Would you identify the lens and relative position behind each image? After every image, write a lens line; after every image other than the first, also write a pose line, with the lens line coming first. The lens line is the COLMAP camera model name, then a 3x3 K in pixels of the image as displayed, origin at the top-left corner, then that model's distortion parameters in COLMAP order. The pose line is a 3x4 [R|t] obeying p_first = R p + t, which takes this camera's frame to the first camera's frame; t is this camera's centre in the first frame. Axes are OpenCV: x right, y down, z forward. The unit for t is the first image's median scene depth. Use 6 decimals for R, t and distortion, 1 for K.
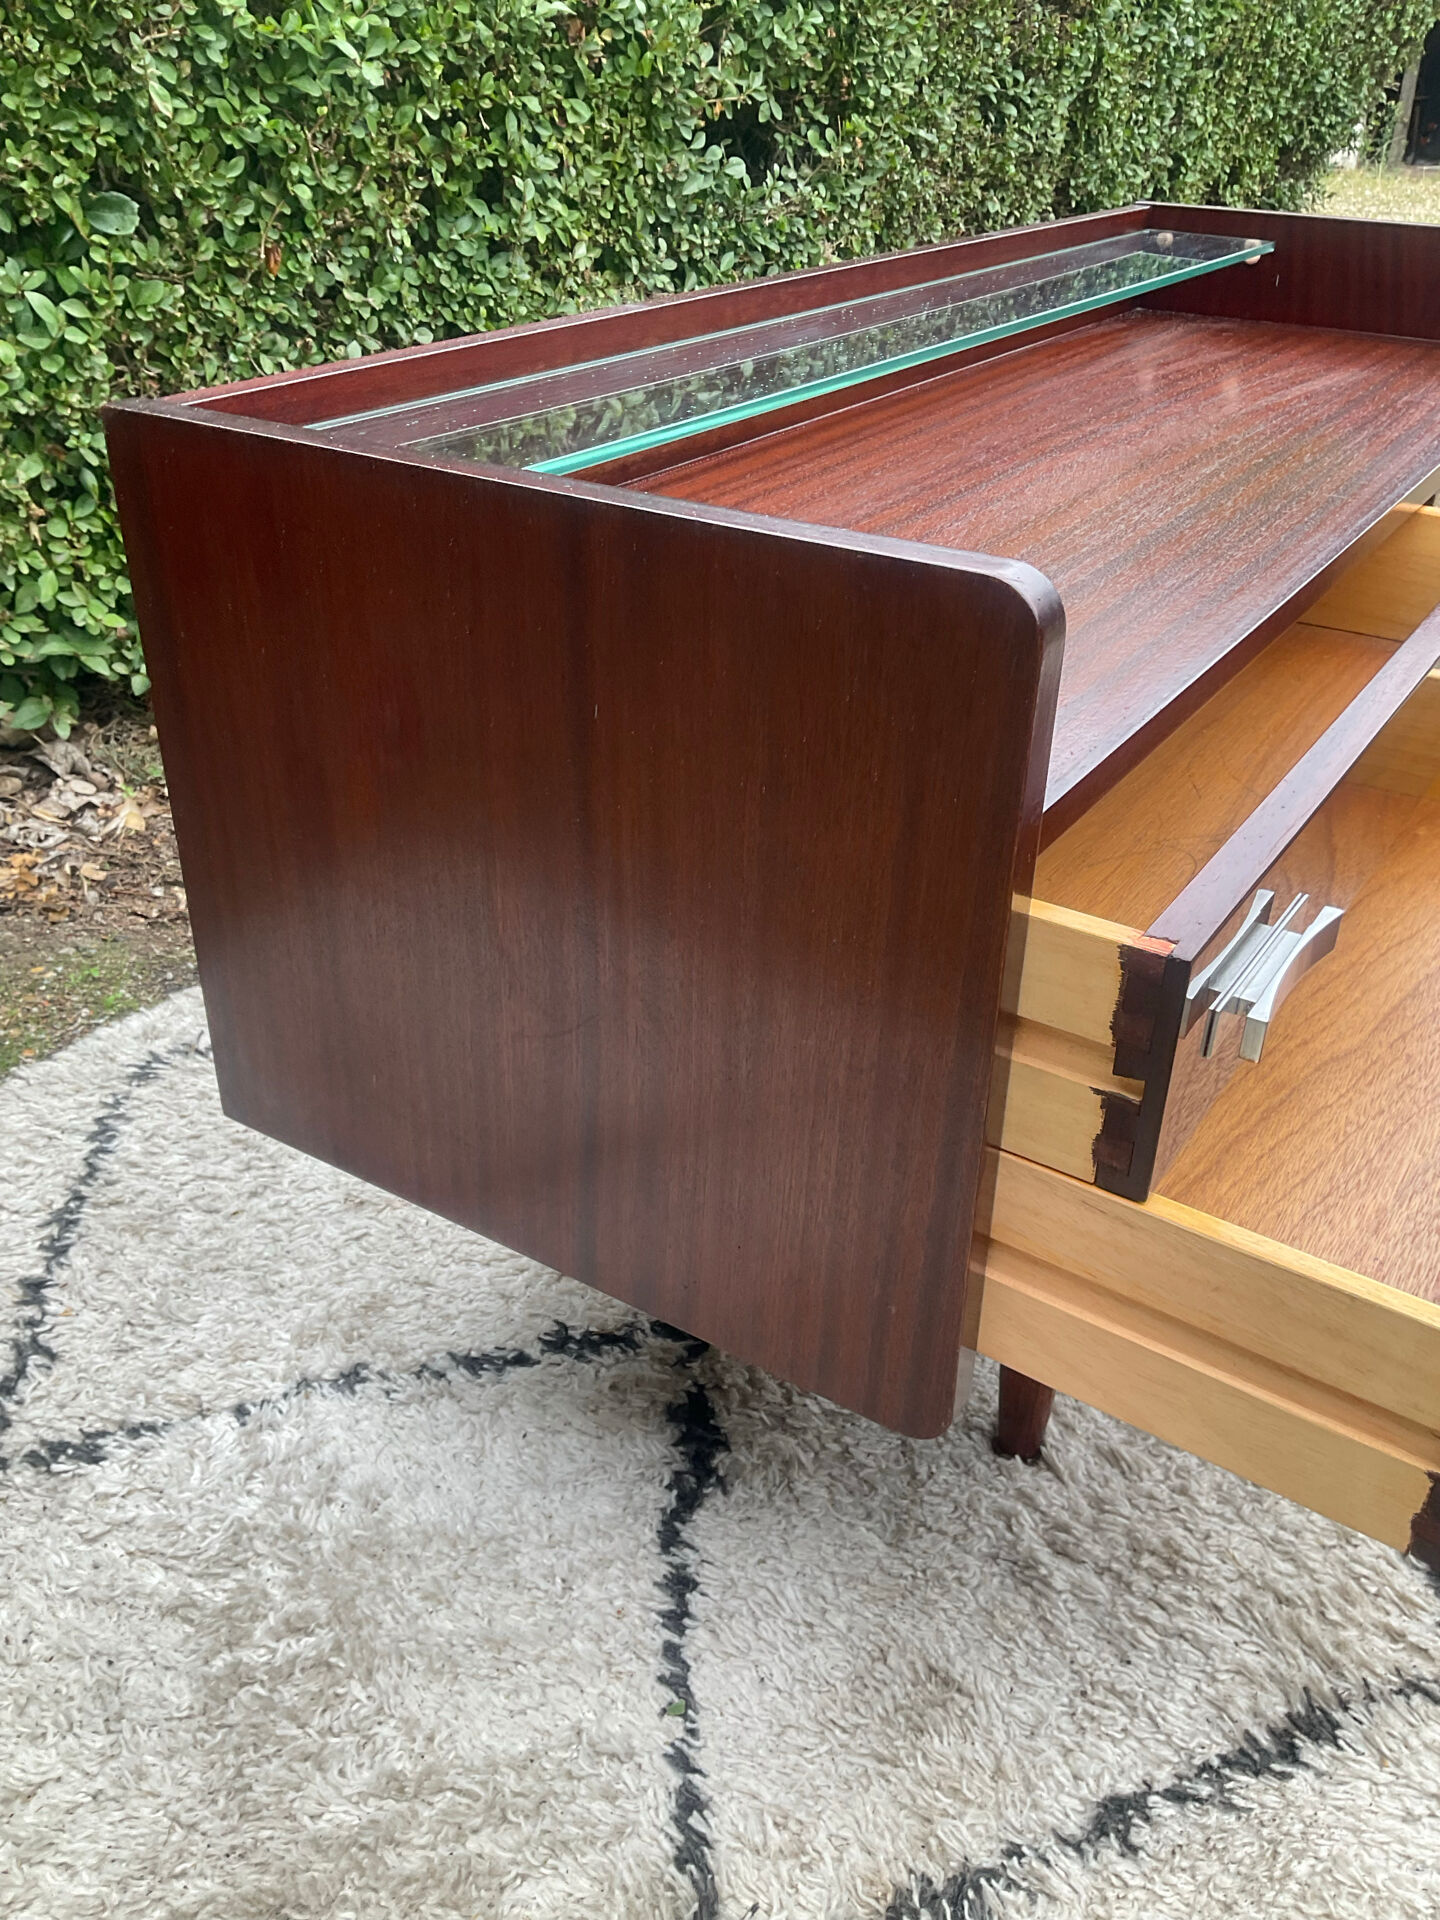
lens RADIAL K [[1606.2, 0, 721.4], [0, 1606.2, 947.2], [0, 0, 1]] dist [0.007435, -0.030284]
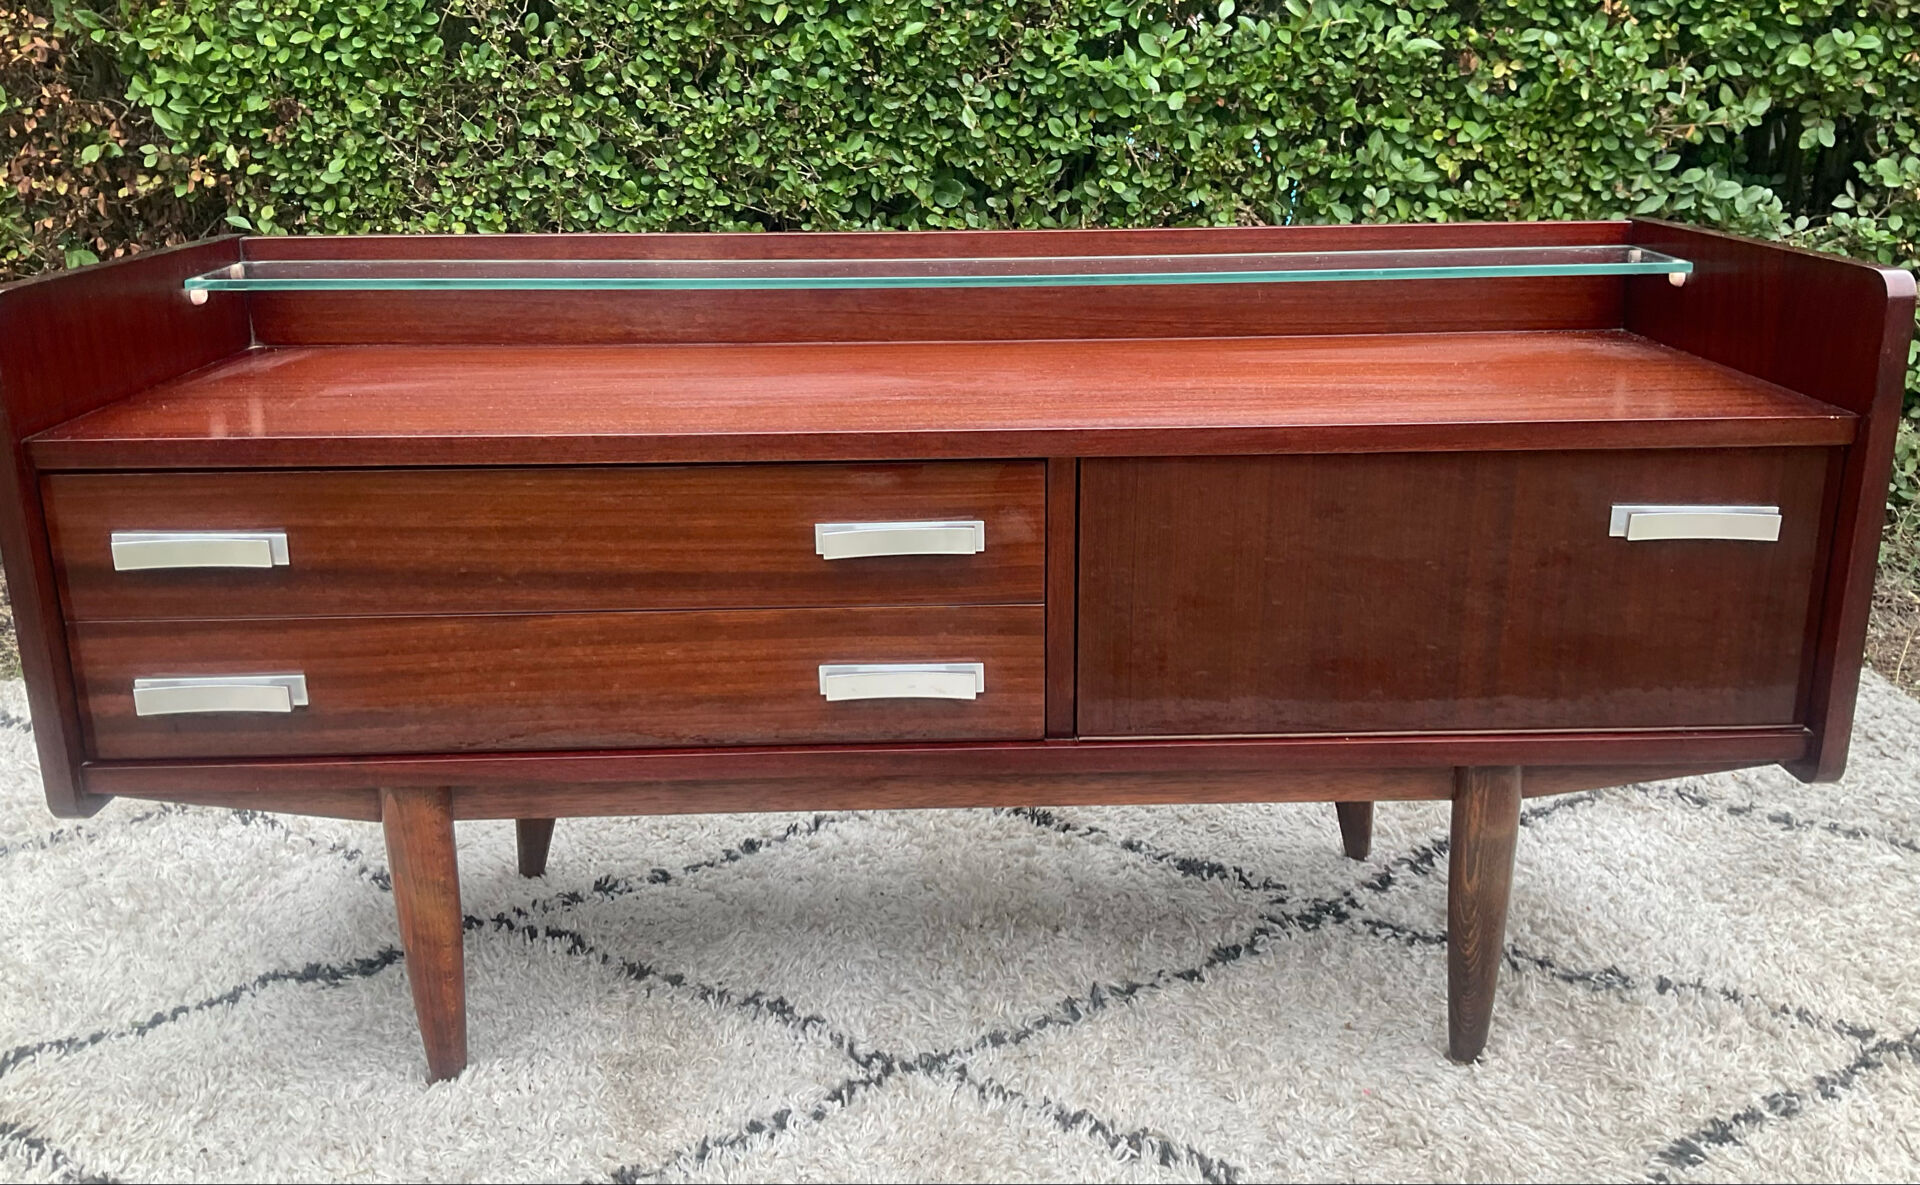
lens RADIAL K [[1644.1, 0, 968.7], [0, 1644.1, 581.7], [0, 0, 1]] dist [0.121891, -0.277854]
pose [[0.564815, 0.216939, -0.796192, 1.340800], [-0.393529, 0.918861, -0.028805, -0.165041], [0.725341, 0.329594, 0.604358, 0.375295]]
